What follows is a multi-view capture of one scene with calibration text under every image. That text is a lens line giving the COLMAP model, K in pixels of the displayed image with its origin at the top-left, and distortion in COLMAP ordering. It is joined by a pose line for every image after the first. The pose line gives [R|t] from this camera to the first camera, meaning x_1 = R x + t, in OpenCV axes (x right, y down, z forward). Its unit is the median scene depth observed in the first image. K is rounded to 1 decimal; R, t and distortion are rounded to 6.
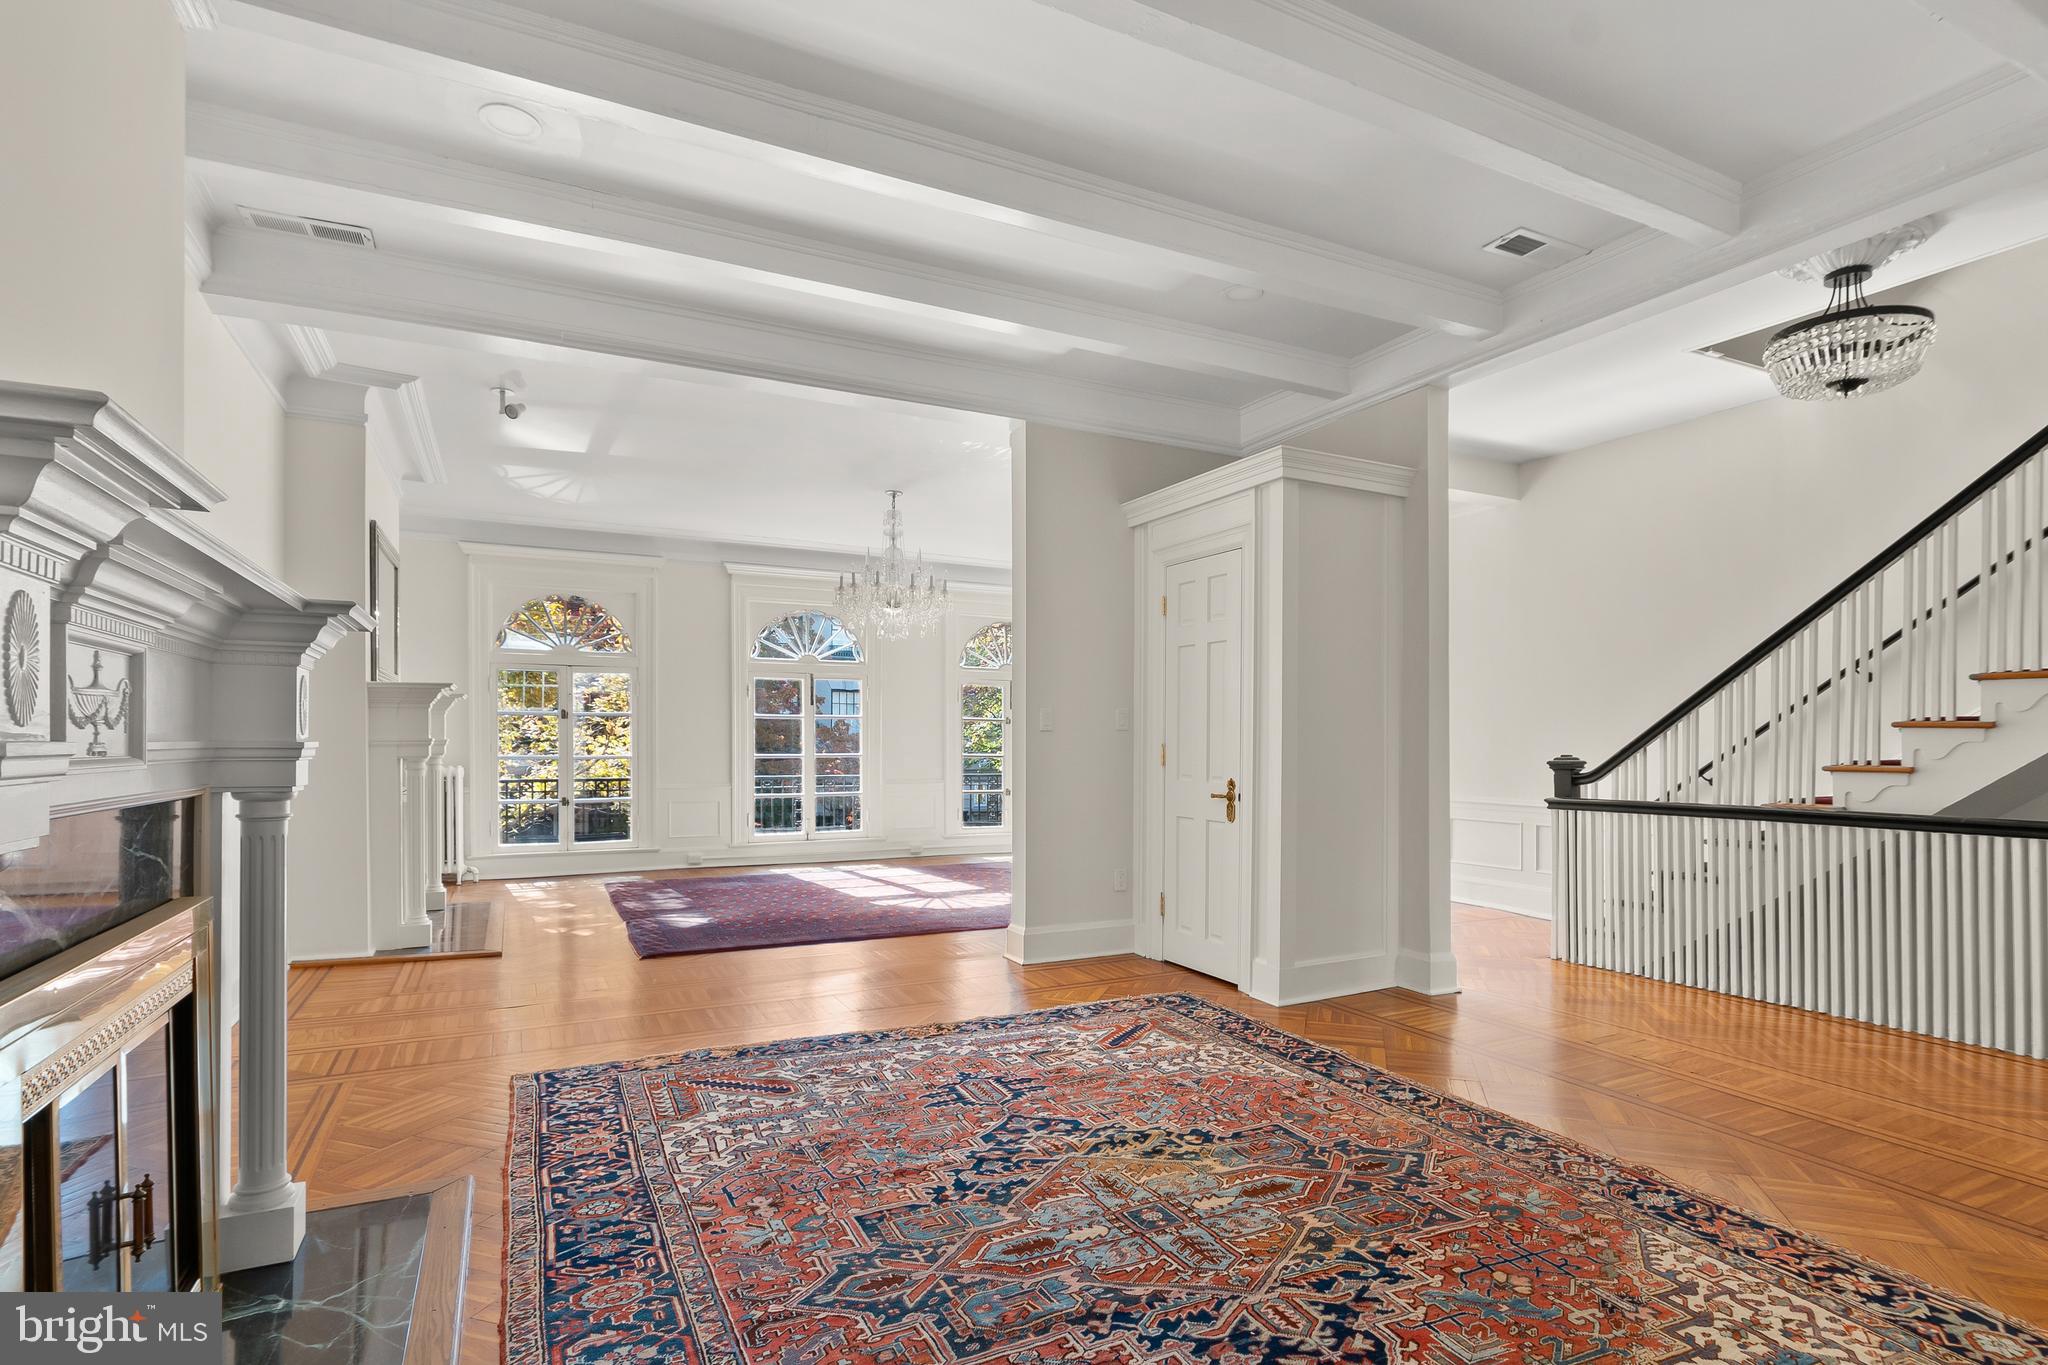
lens RADIAL K [[1032.3, 0, 1036.9], [0, 1032.3, 746.3], [0, 0, 1]] dist [-0.003649, -0.000168]
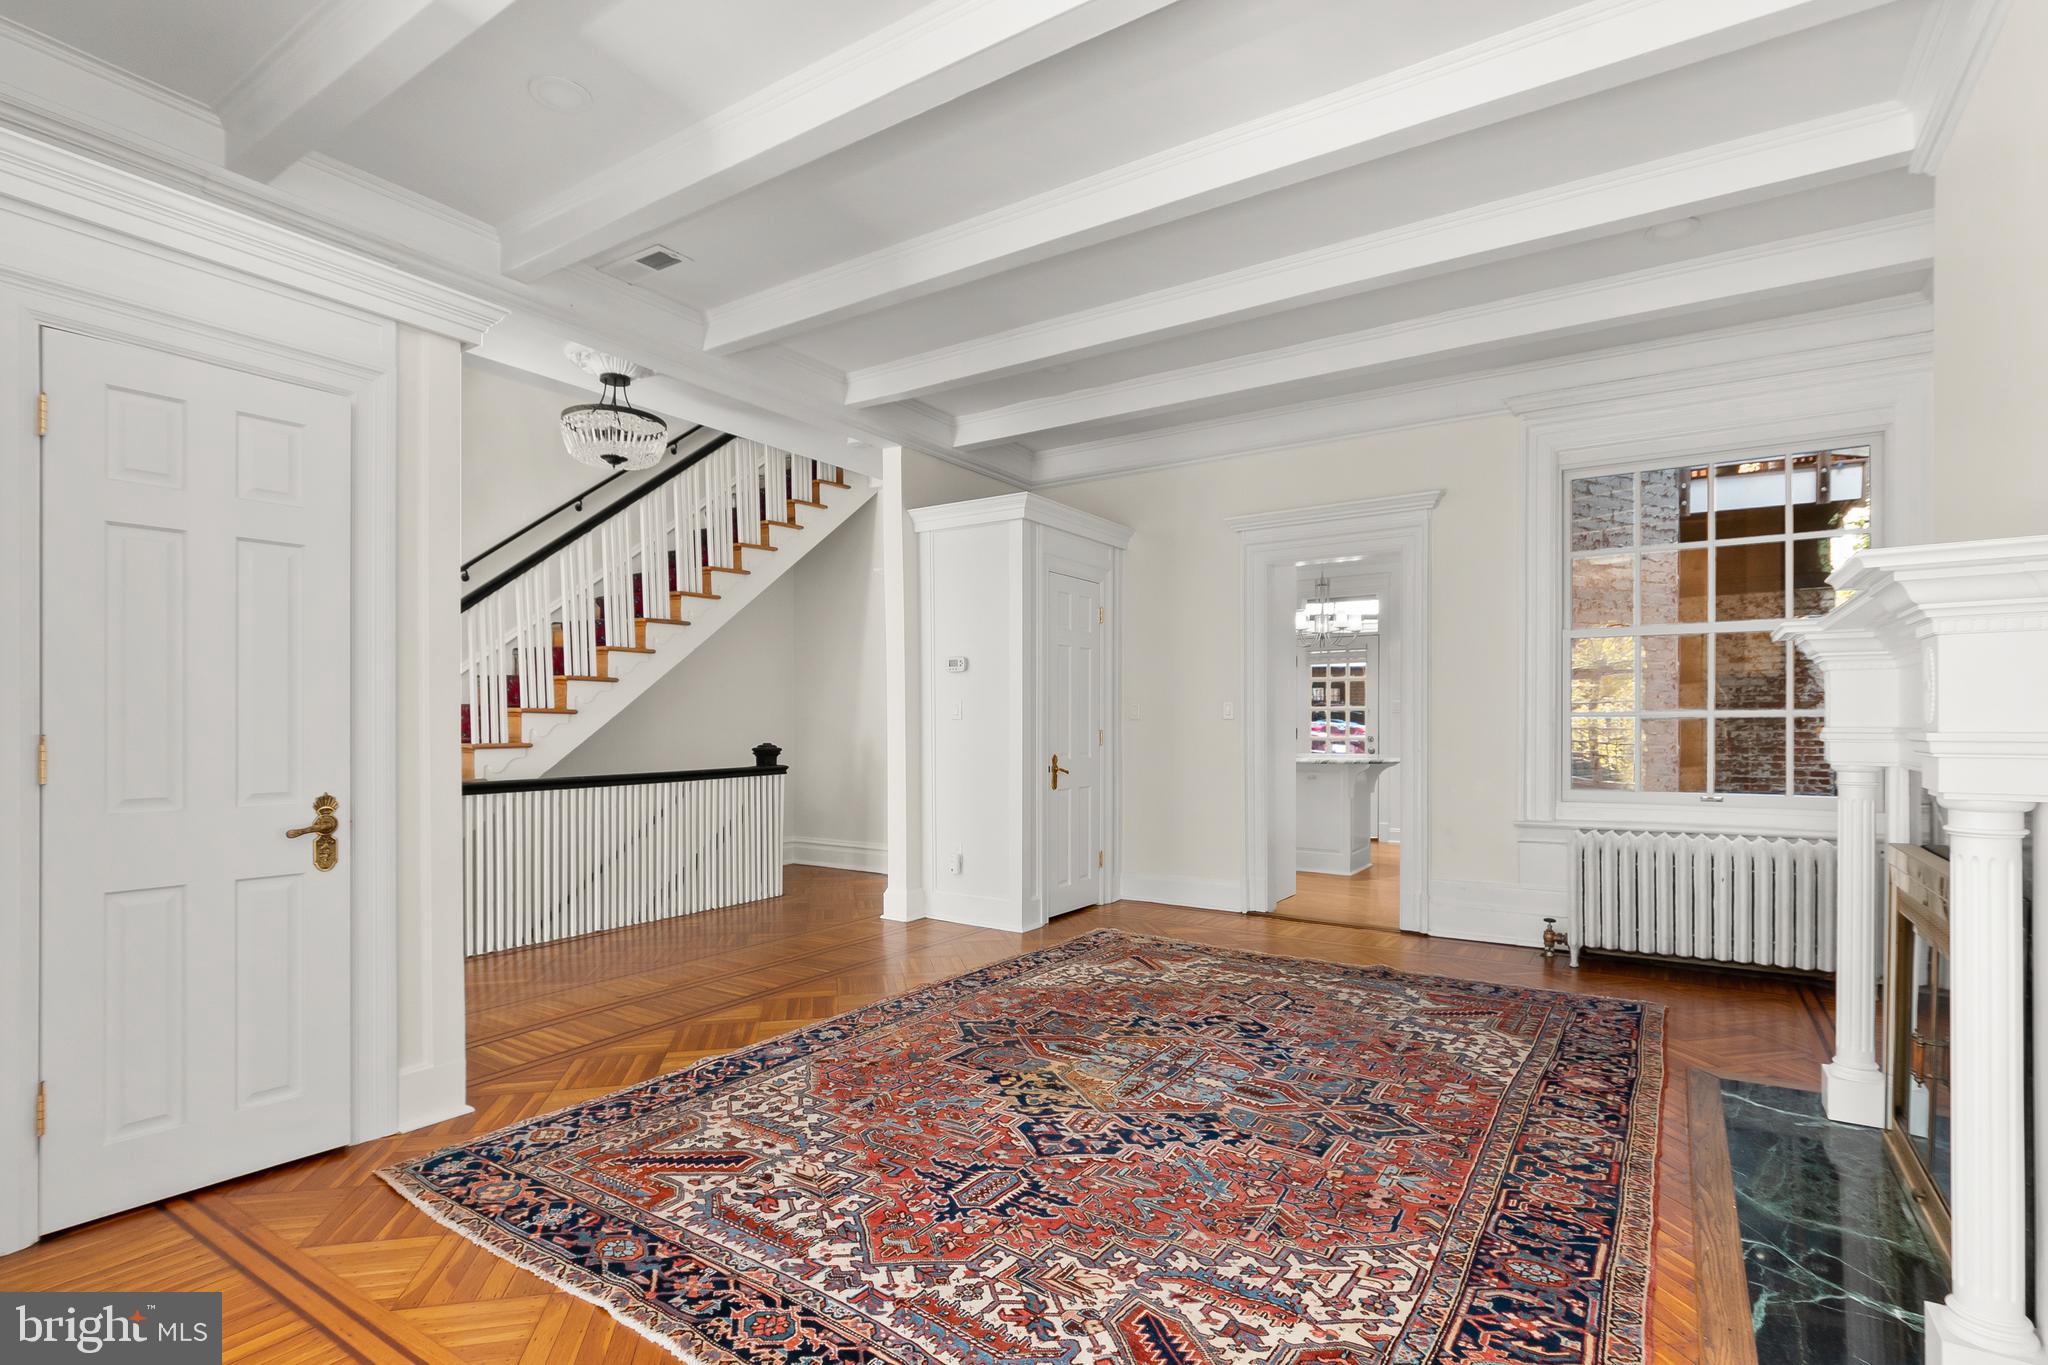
lens RADIAL K [[969.6, 0, 1039.1], [0, 969.6, 736.4], [0, 0, 1]] dist [0.002662, 0.000463]
pose [[-0.497801, -0.017316, 0.867118, -0.858720], [0.004460, 0.999736, 0.022525, -0.020359], [-0.867280, 0.015080, -0.497593, 1.650281]]
